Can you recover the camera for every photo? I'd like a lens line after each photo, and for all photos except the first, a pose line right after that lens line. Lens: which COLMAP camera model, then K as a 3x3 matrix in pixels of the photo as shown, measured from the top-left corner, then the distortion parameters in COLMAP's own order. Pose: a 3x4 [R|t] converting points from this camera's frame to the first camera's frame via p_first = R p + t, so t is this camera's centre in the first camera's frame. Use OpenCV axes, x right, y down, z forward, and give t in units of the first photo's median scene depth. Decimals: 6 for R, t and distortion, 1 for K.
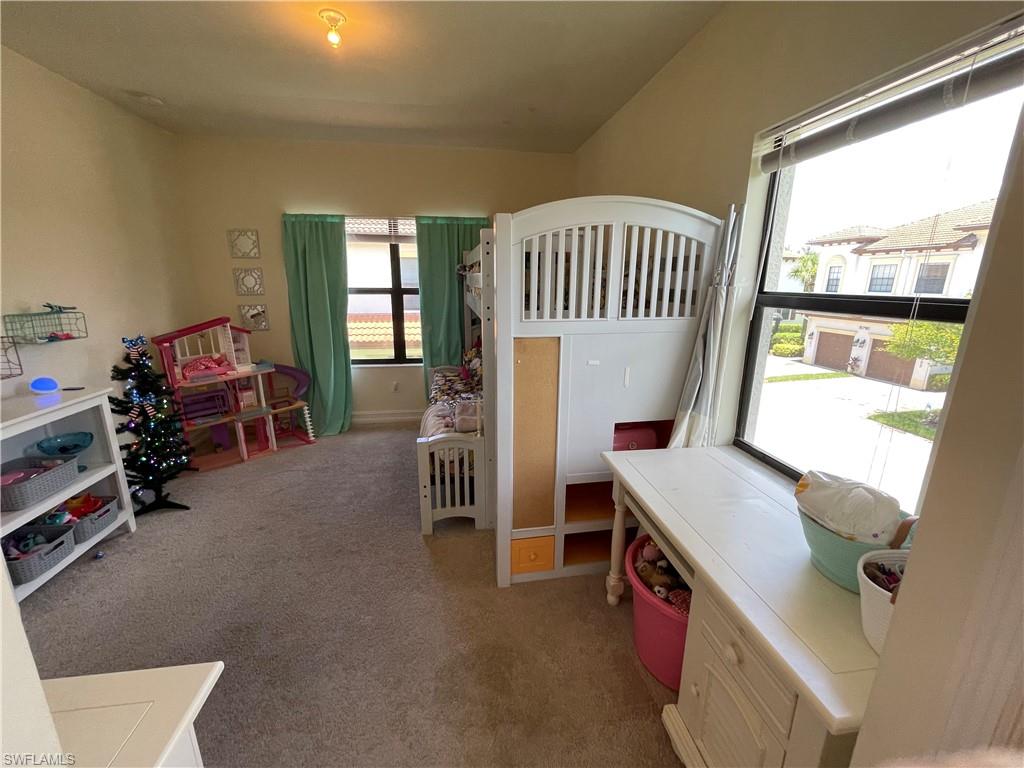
lens RADIAL K [[412.5, 0, 510.2], [0, 412.5, 384.9], [0, 0, 1]] dist [-0.004660, 0.000324]
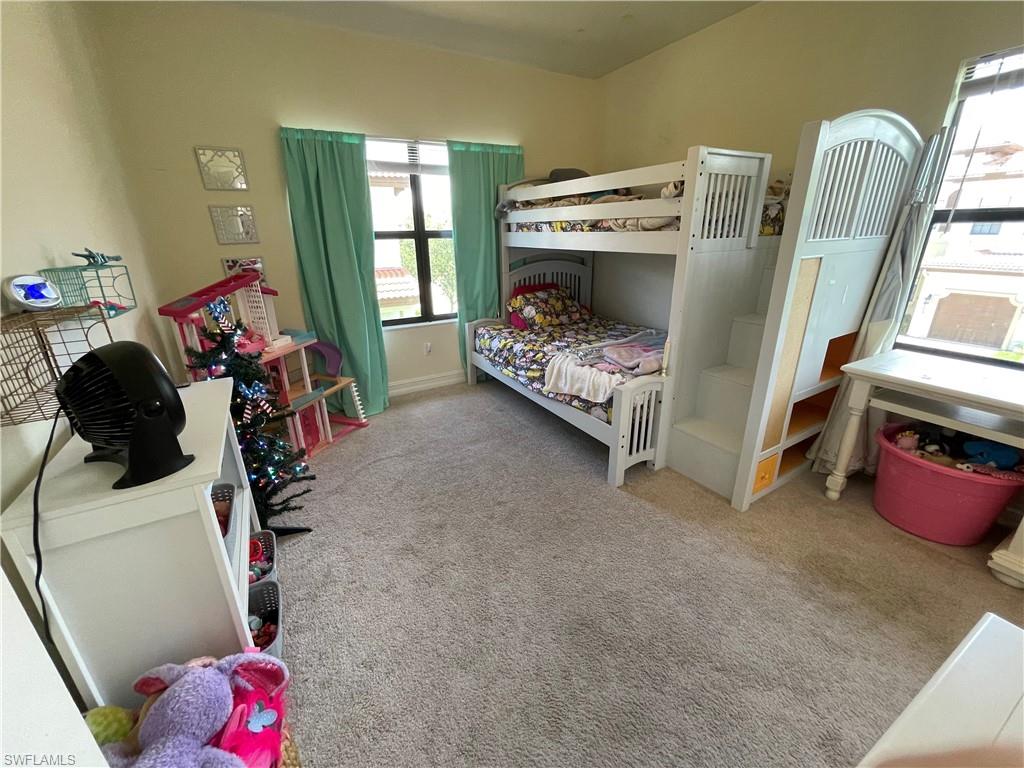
lens RADIAL K [[412.5, 0, 510.2], [0, 412.5, 384.9], [0, 0, 1]] dist [-0.004660, 0.000324]
pose [[0.932483, -0.145656, 0.330544, -0.457734], [0.110815, 0.986323, 0.122012, -0.007898], [-0.343795, -0.077145, 0.935871, 0.133927]]
